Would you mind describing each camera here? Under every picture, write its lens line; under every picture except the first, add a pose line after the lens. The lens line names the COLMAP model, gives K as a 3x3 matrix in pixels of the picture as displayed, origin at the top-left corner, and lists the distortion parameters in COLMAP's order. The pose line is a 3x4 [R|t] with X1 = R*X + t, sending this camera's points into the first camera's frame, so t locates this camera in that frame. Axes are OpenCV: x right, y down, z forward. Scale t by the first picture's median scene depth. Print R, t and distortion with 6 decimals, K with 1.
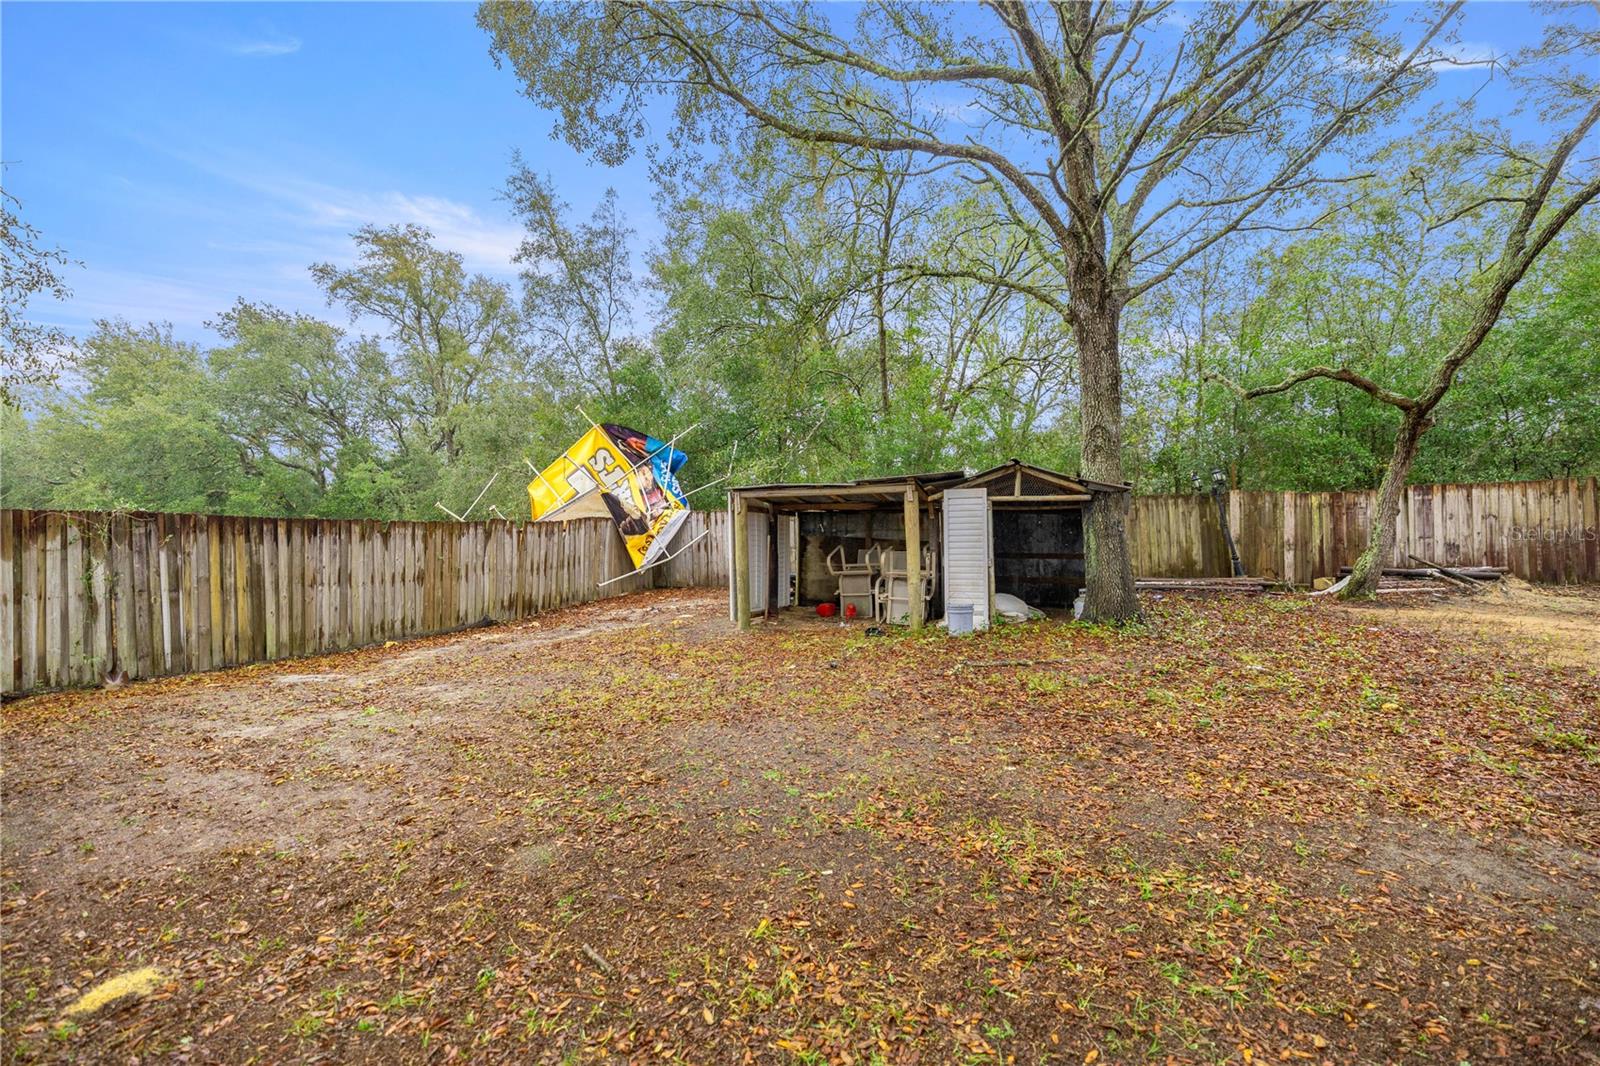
lens RADIAL K [[677.6, 0, 800.1], [0, 677.6, 535.9], [0, 0, 1]] dist [0.000387, -0.000357]
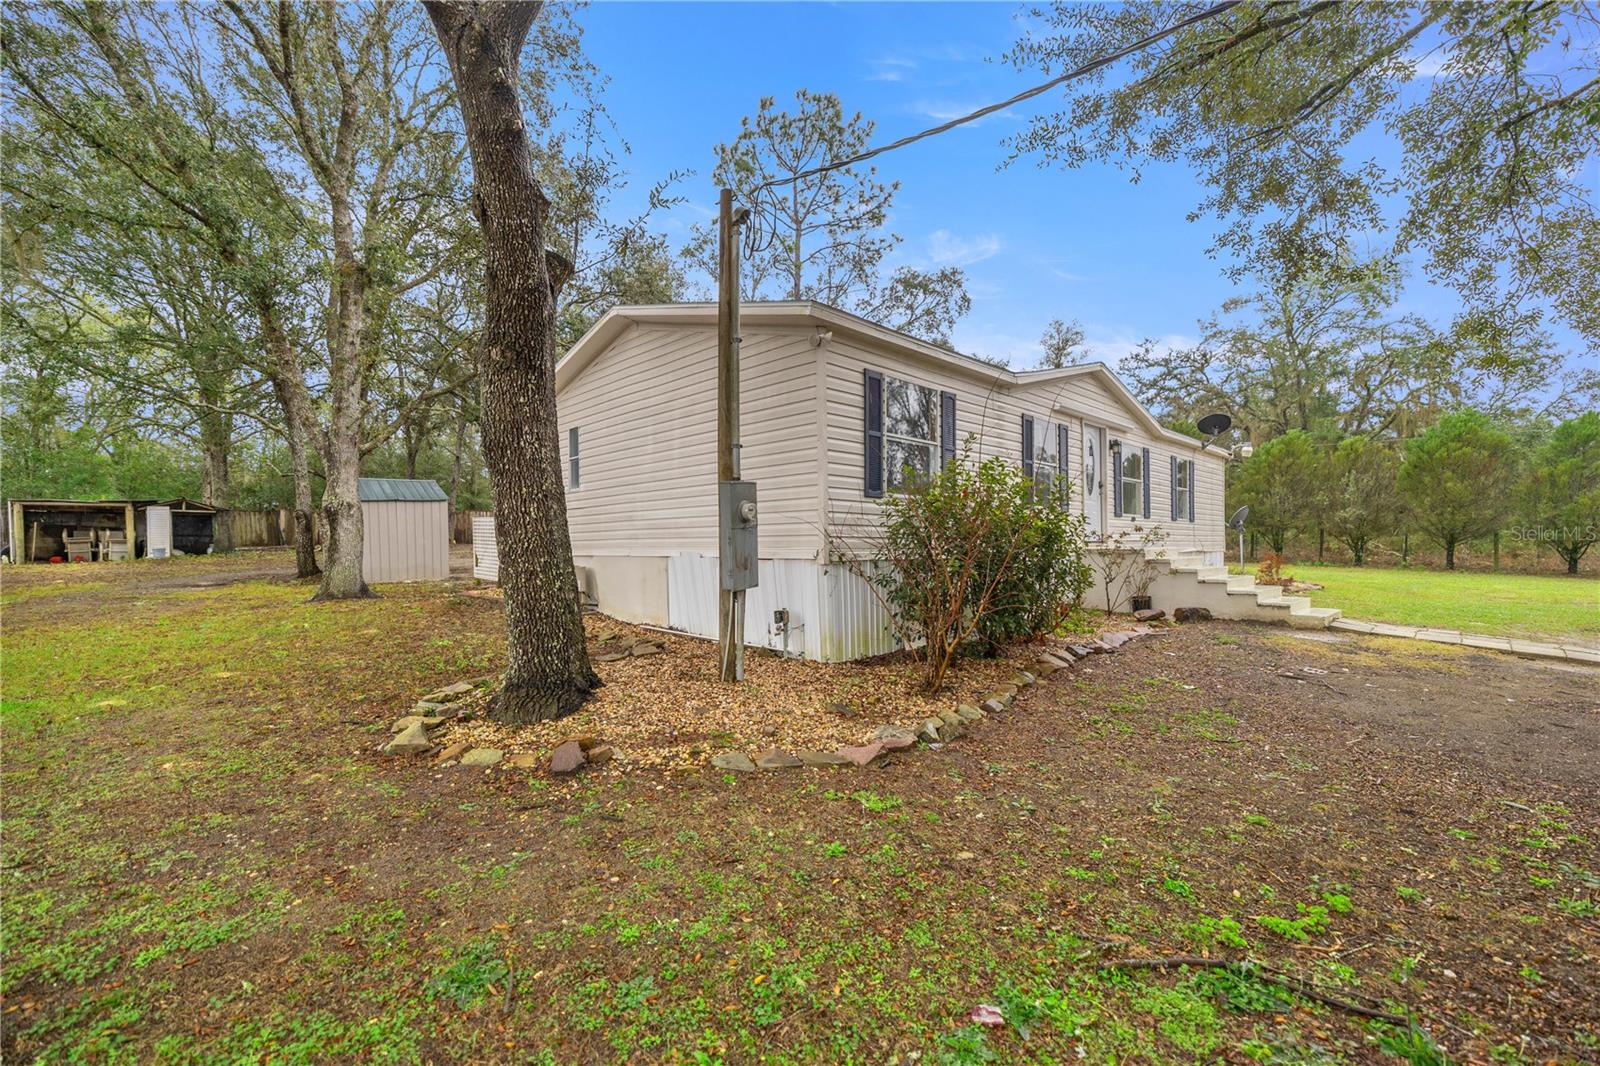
lens RADIAL K [[677.6, 0, 800.6], [0, 677.6, 539.8], [0, 0, 1]] dist [0.000387, -0.000357]
pose [[0.400702, 0.005354, 0.916193, -1.150113], [-0.001365, 0.999985, -0.005247, 0.069603], [-0.916207, 0.000852, 0.400703, -2.308626]]
